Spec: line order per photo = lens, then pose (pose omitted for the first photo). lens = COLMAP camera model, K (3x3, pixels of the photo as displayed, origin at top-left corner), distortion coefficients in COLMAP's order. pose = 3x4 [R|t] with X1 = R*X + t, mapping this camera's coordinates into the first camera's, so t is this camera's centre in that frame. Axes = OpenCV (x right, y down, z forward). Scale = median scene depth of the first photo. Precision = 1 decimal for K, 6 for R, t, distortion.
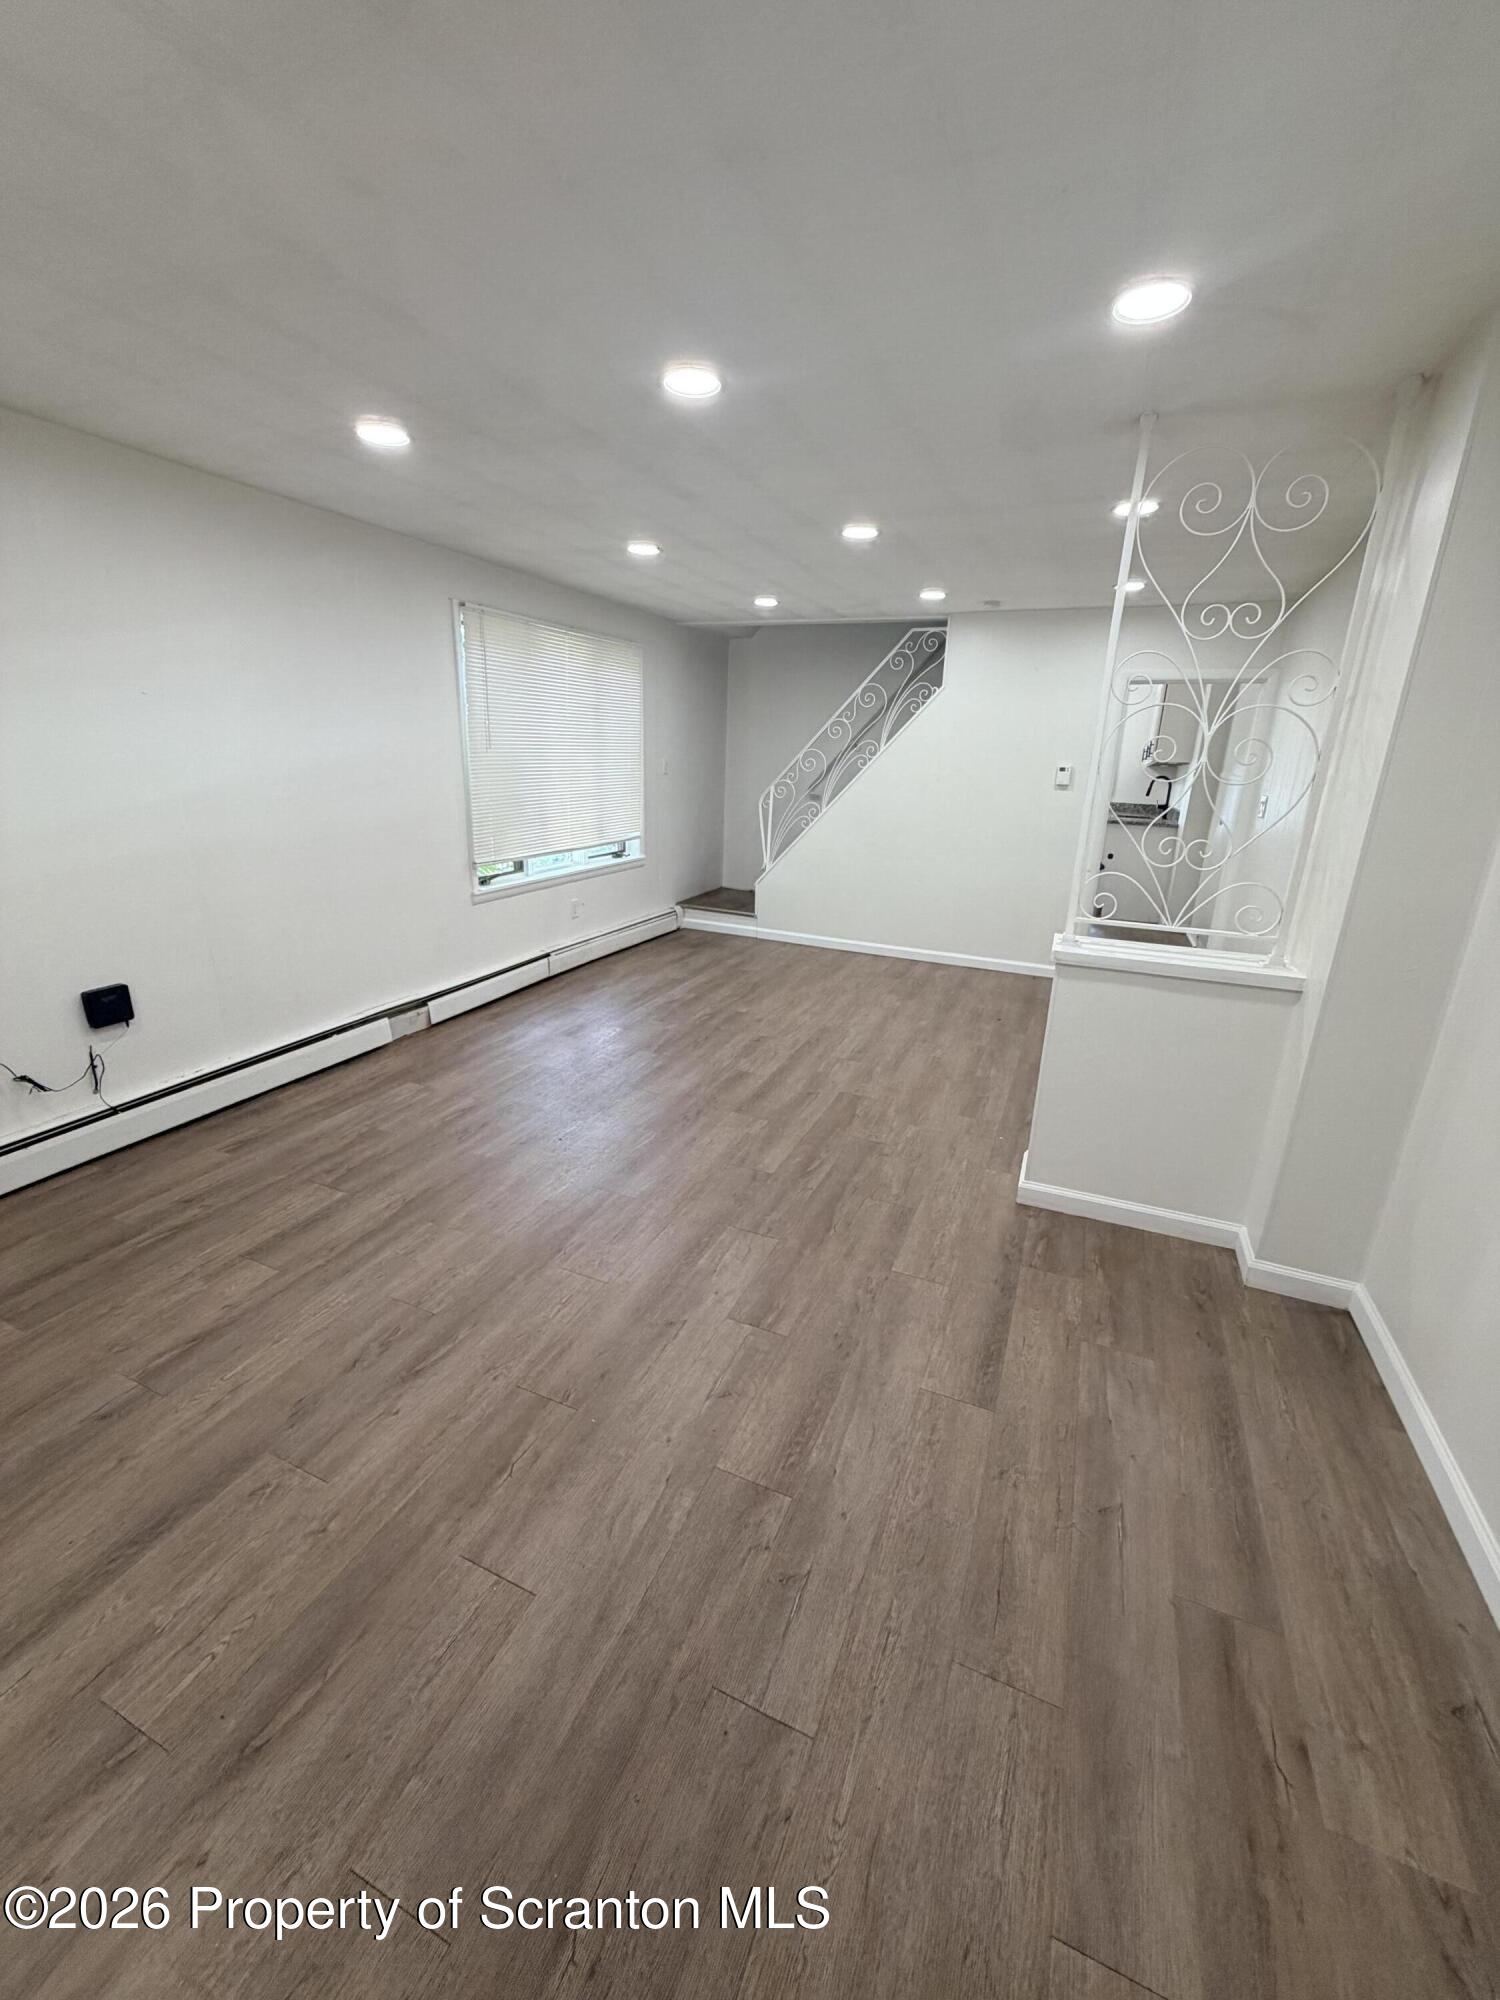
lens RADIAL K [[801.3, 0, 746.6], [0, 801.3, 997.0], [0, 0, 1]] dist [0.000030, -0.000024]
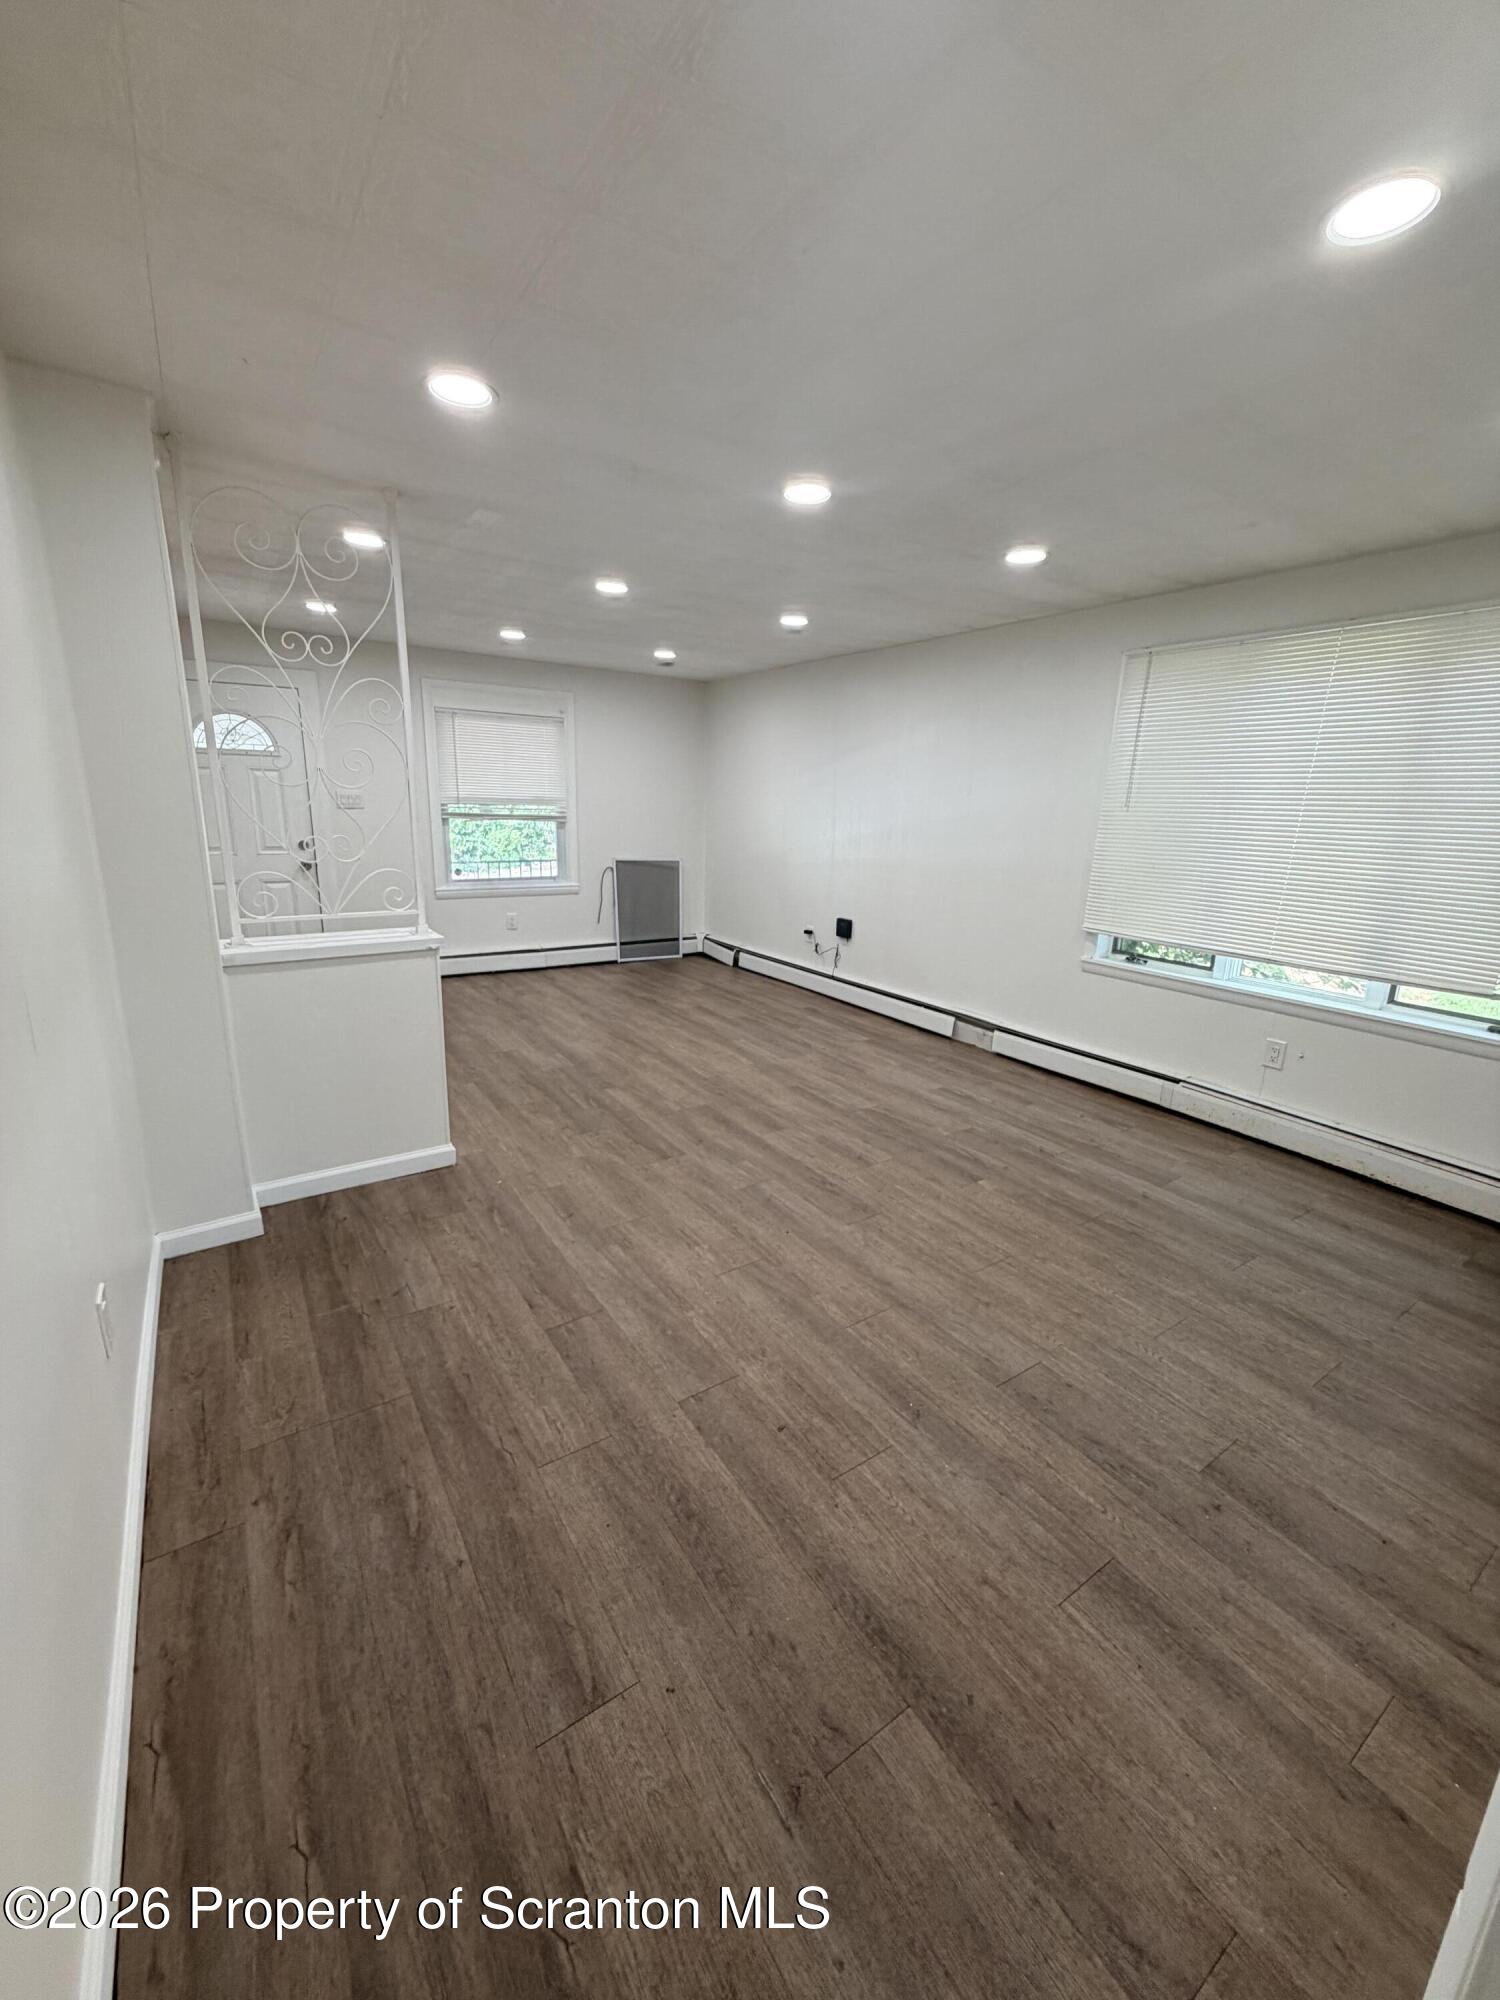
lens RADIAL K [[801.3, 0, 746.4], [0, 801.3, 998.1], [0, 0, 1]] dist [0.000030, -0.000024]
pose [[-0.545951, 0.160698, -0.822261, 0.730922], [-0.290794, 0.884075, 0.365855, -0.356591], [0.785733, 0.438847, -0.435932, 1.261284]]
